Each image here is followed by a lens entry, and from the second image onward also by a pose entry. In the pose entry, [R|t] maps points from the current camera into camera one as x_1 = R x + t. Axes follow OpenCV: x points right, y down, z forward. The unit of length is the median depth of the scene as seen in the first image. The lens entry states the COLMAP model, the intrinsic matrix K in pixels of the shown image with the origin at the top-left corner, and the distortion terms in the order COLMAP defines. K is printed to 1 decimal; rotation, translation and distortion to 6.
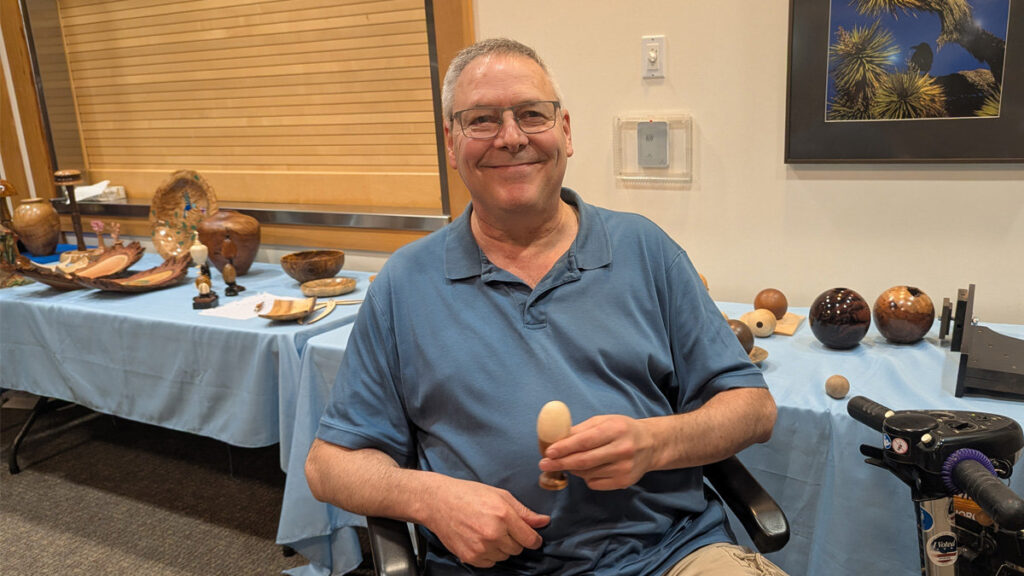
lens RADIAL K [[817.8, 0, 568.6], [0, 817.8, 315.8], [0, 0, 1]] dist [0.054637, -0.057457]
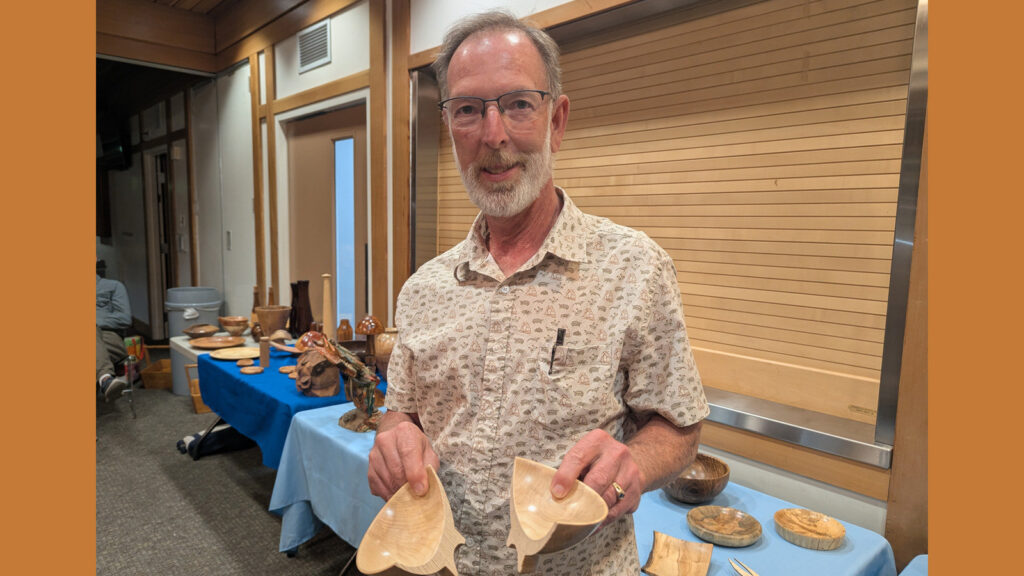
lens RADIAL K [[611.1, 0, 509.3], [0, 611.1, 298.7], [0, 0, 1]] dist [0.022852, -0.003640]
pose [[0.936246, 0.103438, -0.335774, -0.285893], [-0.148489, 0.982627, -0.111331, -0.137207], [0.318425, 0.154092, 0.935340, 0.349188]]
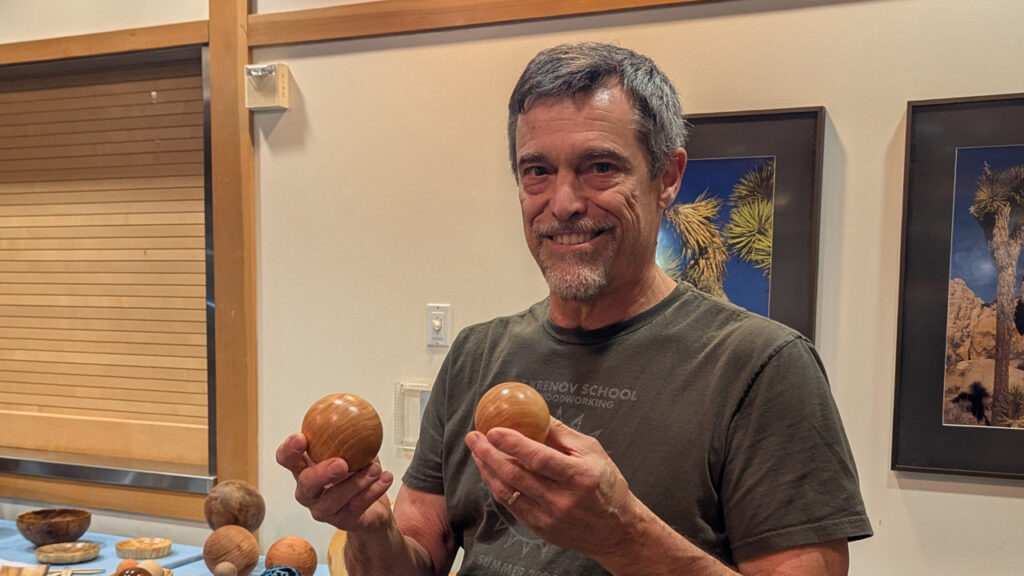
lens RADIAL K [[1144.3, 0, 479.0], [0, 1144.3, 409.0], [0, 0, 1]] dist [0.110652, -0.259662]
pose [[0.998414, 0.049644, 0.026554, 0.099036], [-0.044782, 0.986130, -0.159816, -0.008201], [-0.034120, 0.158374, 0.986790, -0.239575]]
